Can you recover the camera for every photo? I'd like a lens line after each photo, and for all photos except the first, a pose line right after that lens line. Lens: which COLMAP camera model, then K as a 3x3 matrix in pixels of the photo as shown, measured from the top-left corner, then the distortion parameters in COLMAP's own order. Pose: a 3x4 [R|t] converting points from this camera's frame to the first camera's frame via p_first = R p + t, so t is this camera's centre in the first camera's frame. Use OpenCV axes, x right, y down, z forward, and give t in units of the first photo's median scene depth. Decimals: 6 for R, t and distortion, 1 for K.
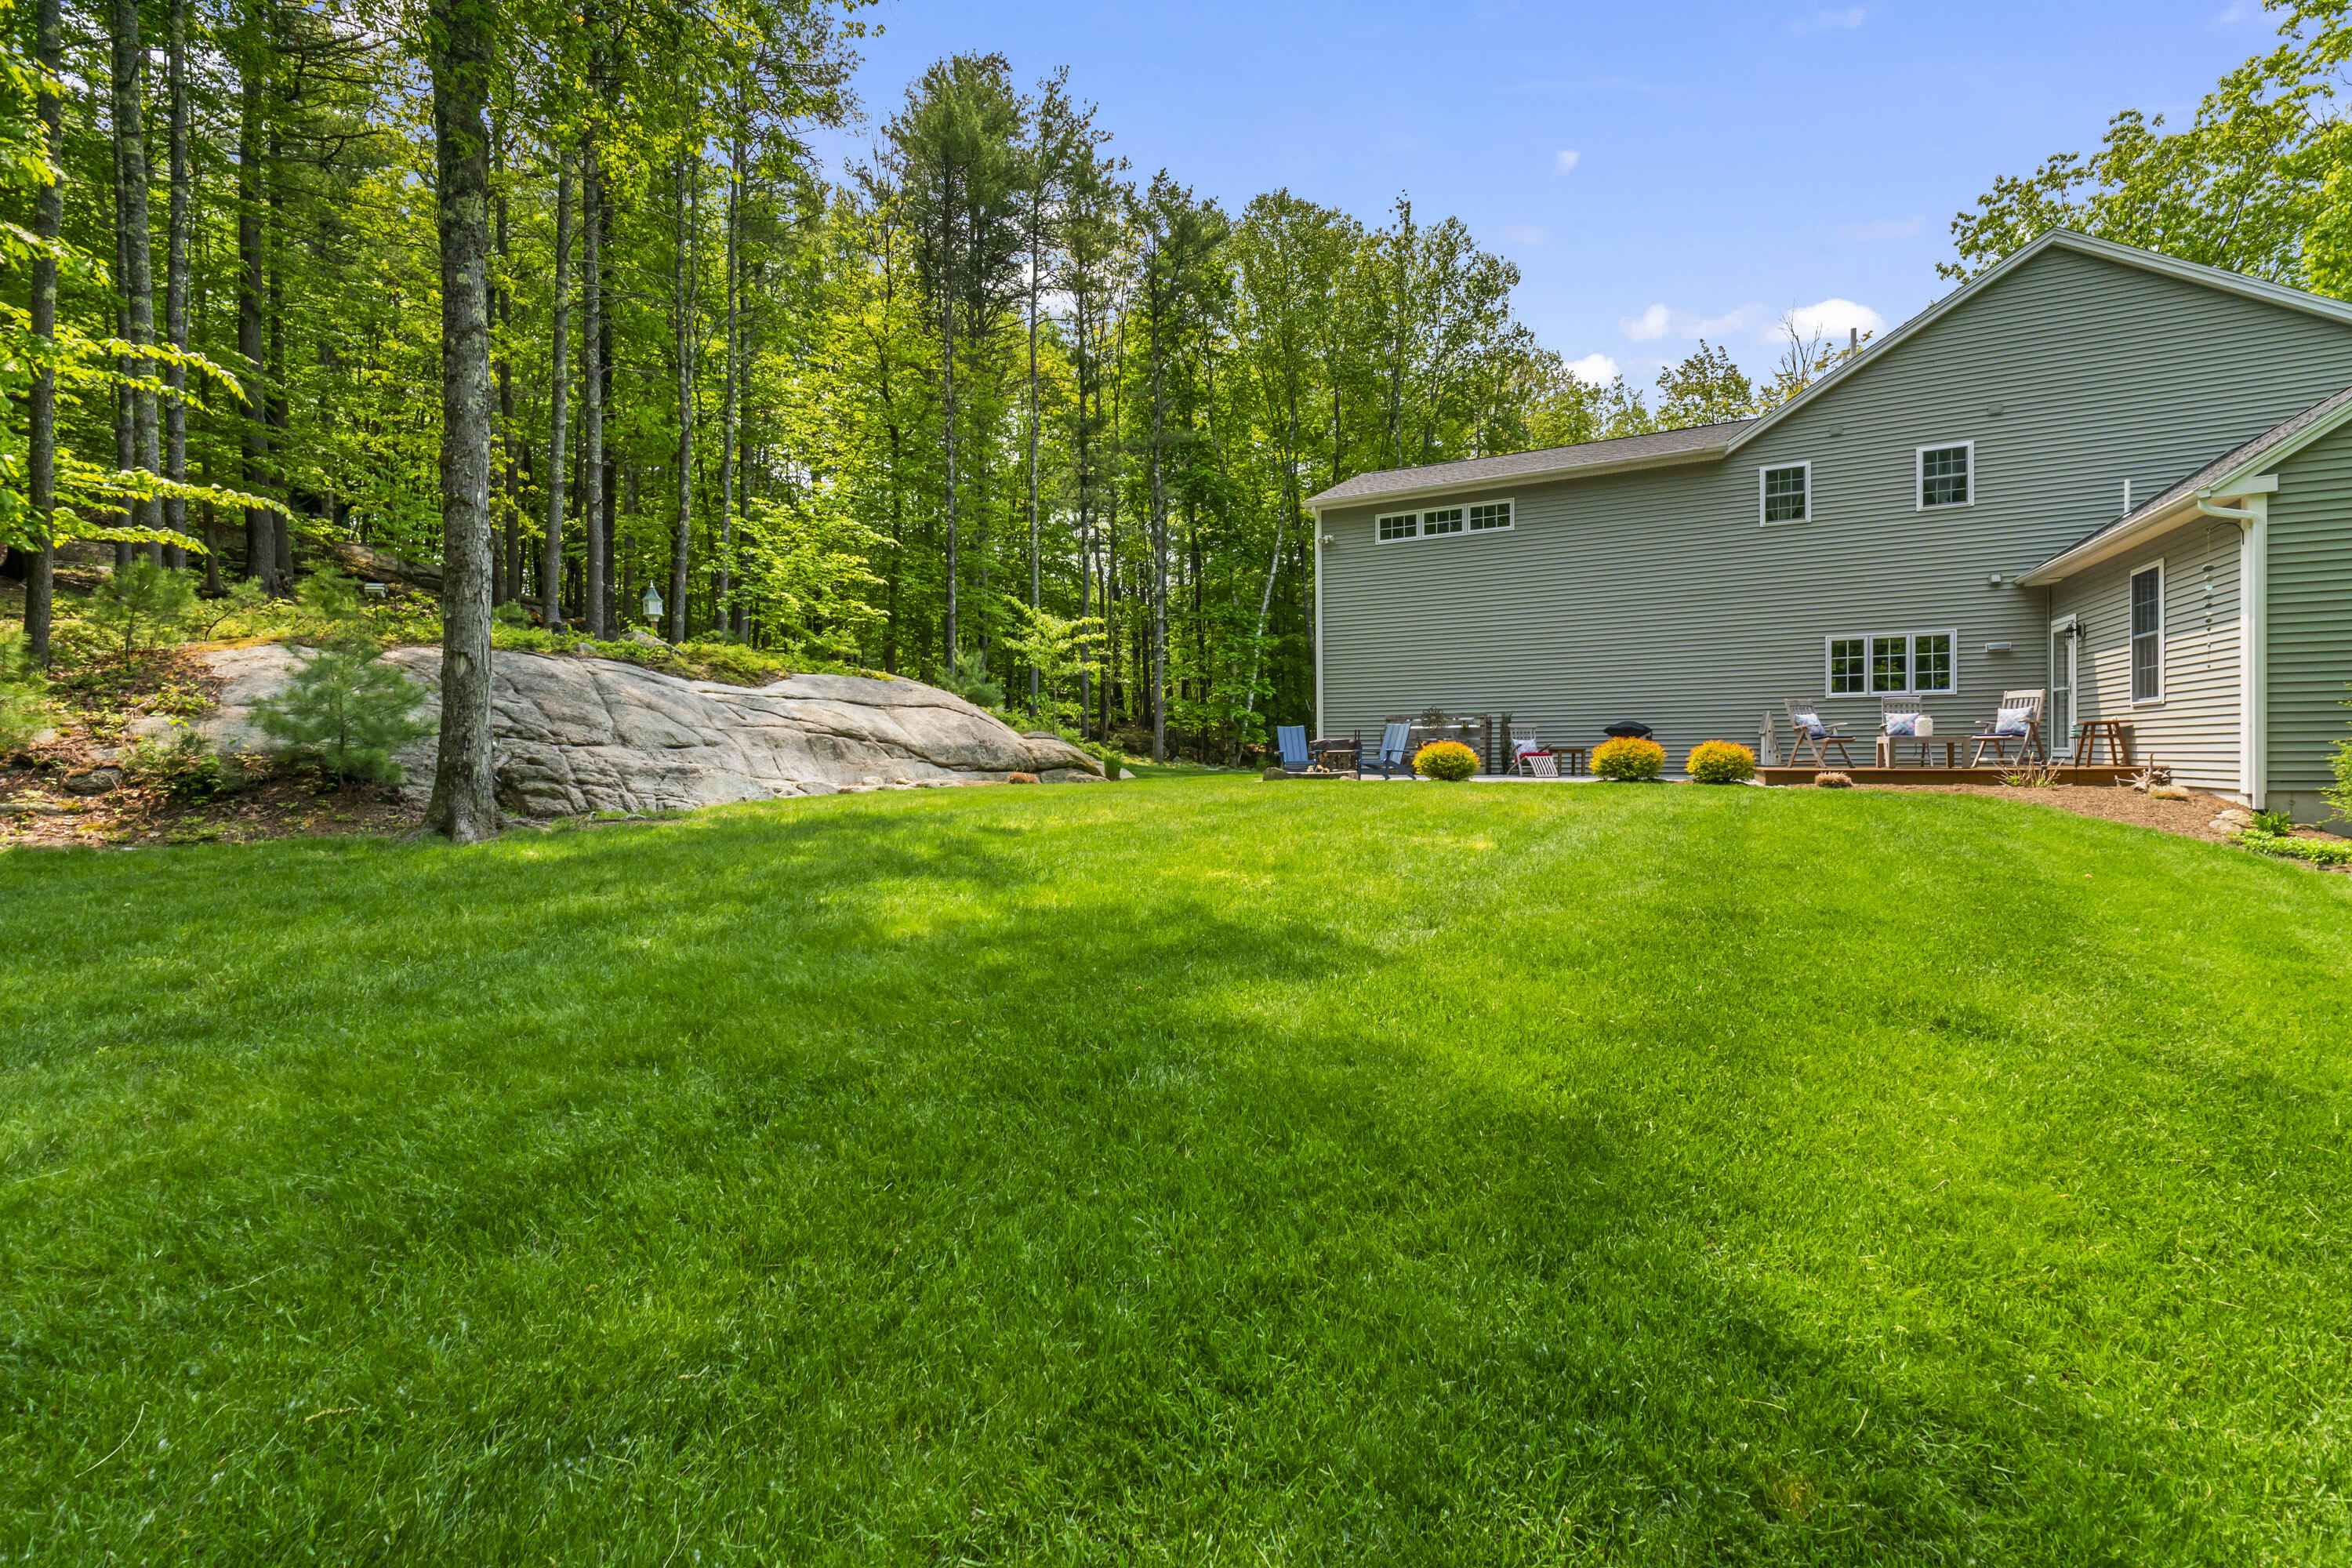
lens RADIAL K [[983.8, 0, 1186.7], [0, 983.8, 767.5], [0, 0, 1]] dist [-0.000203, -0.000604]
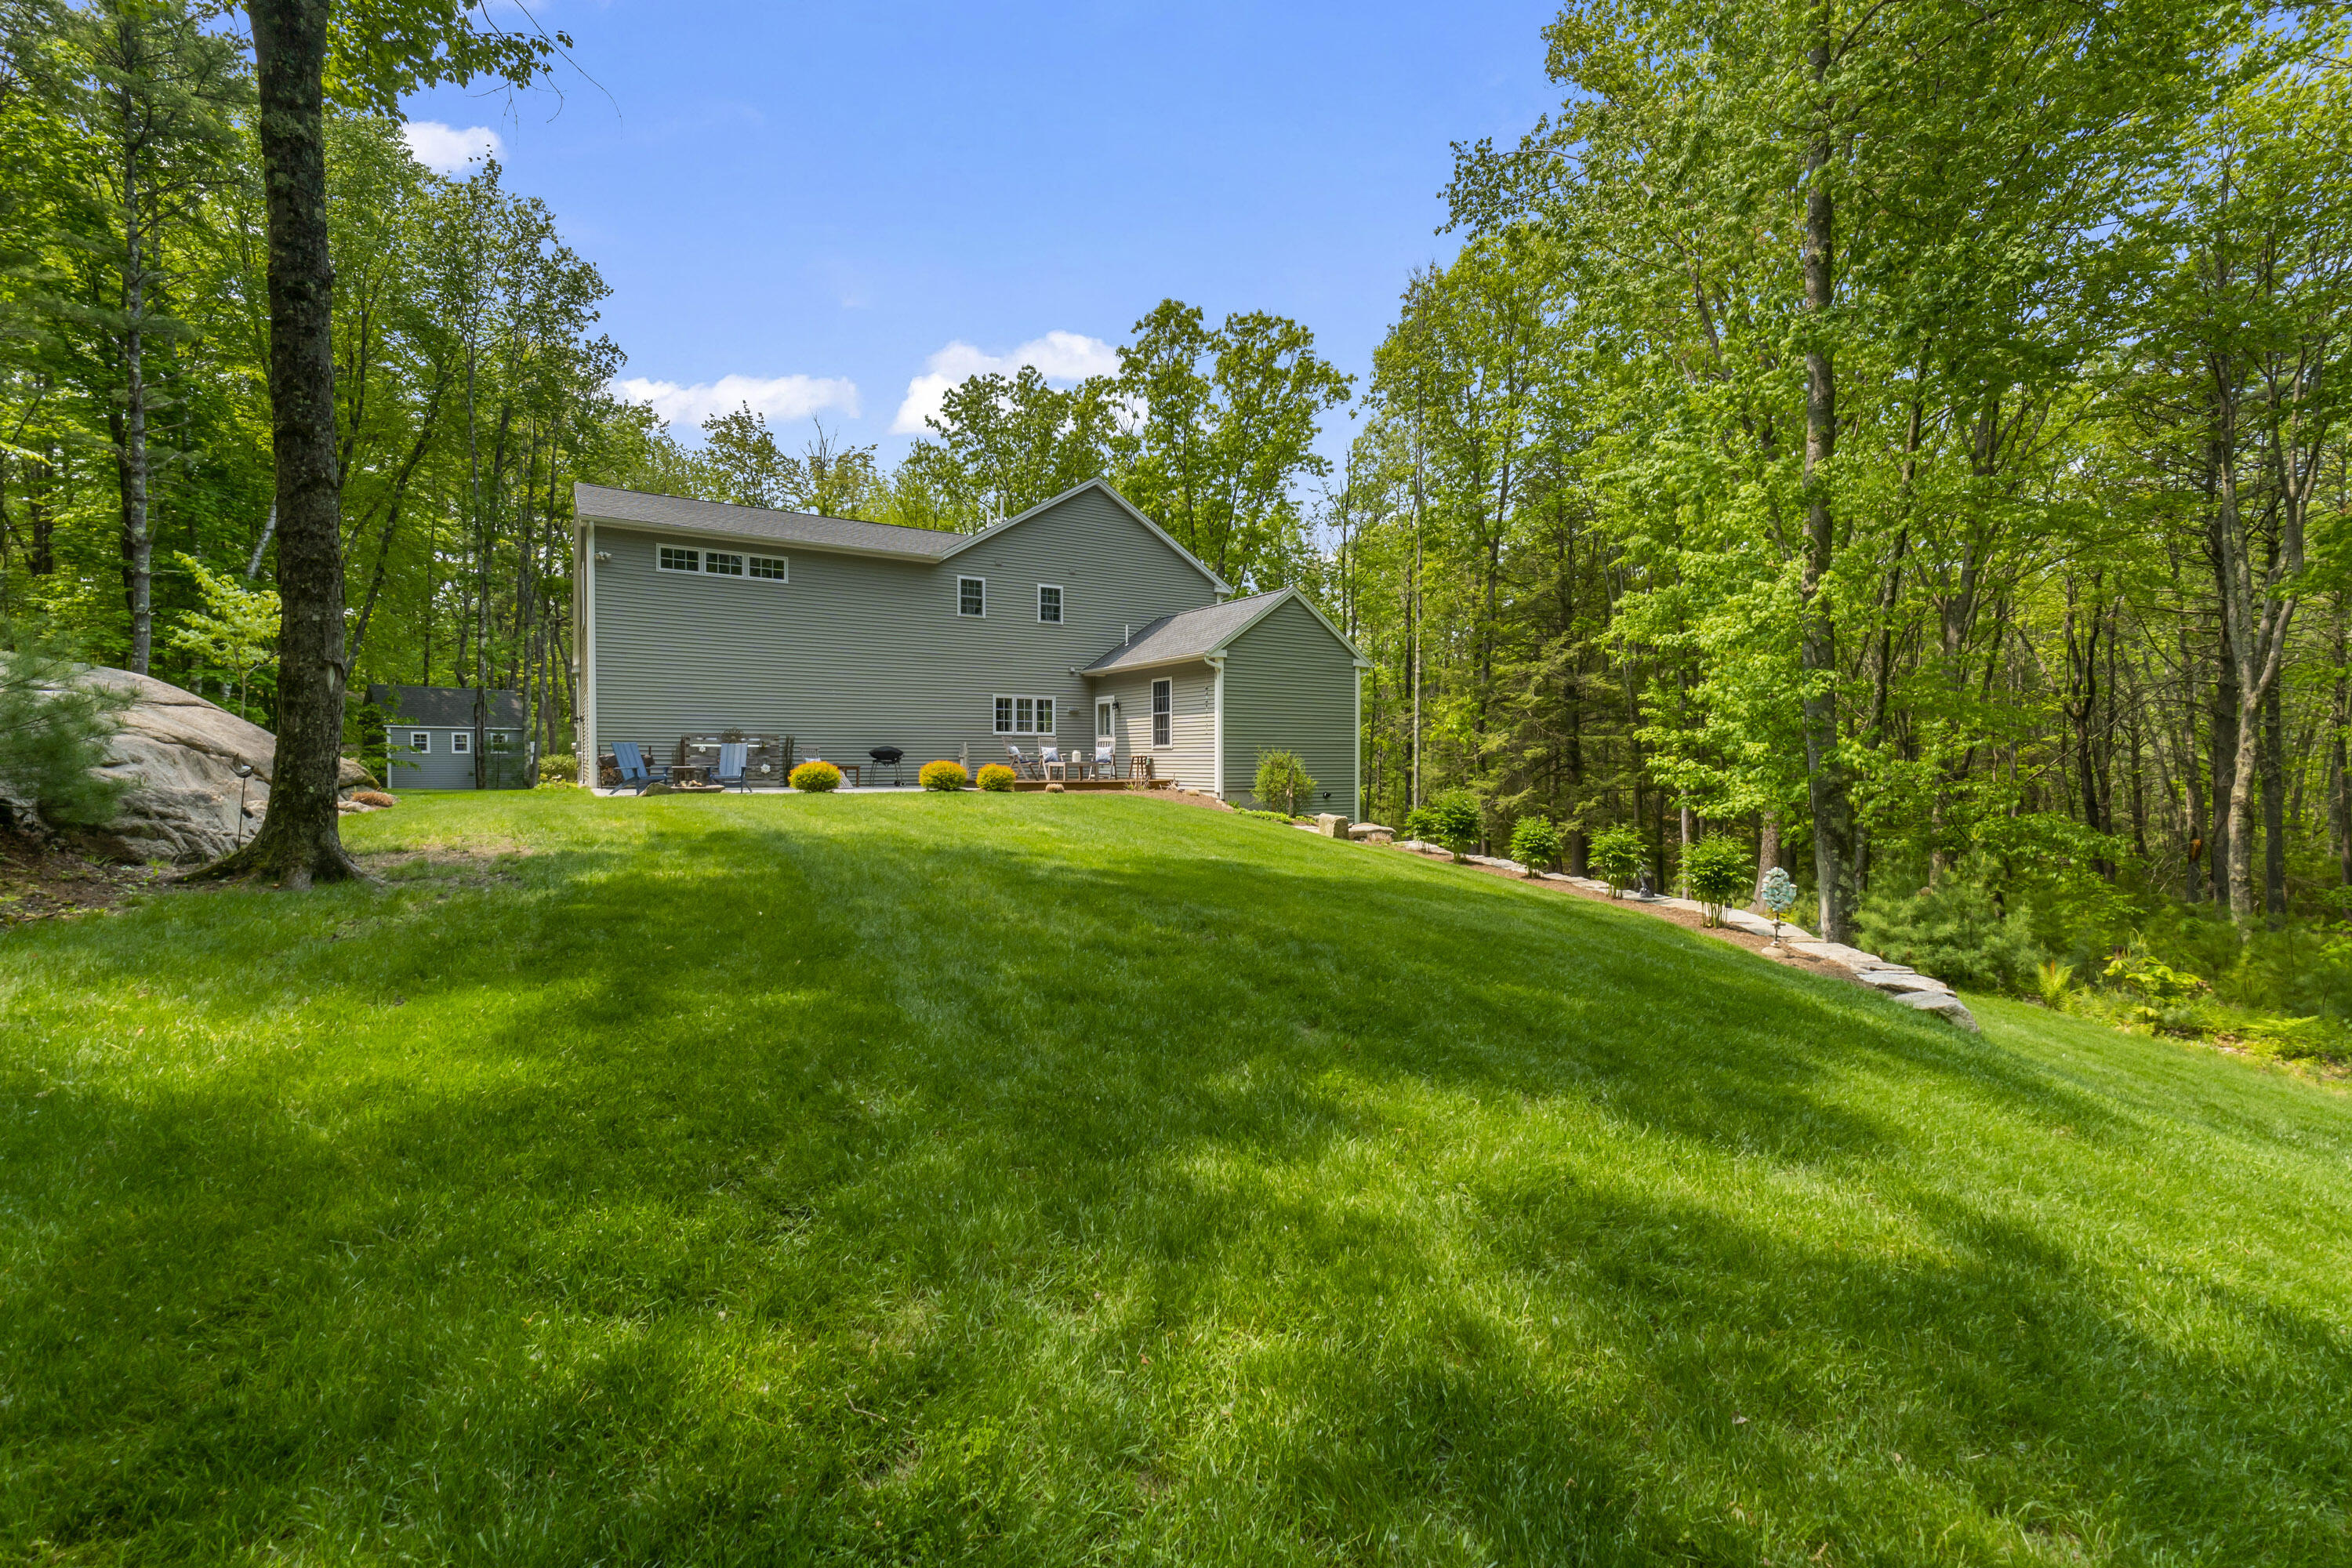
lens RADIAL K [[983.8, 0, 1185.5], [0, 983.8, 773.7], [0, 0, 1]] dist [-0.000203, -0.000604]
pose [[0.498711, -0.002098, 0.866766, -0.570664], [0.002303, 0.999997, 0.001096, -0.010795], [-0.866765, 0.001450, 0.498714, -0.029910]]
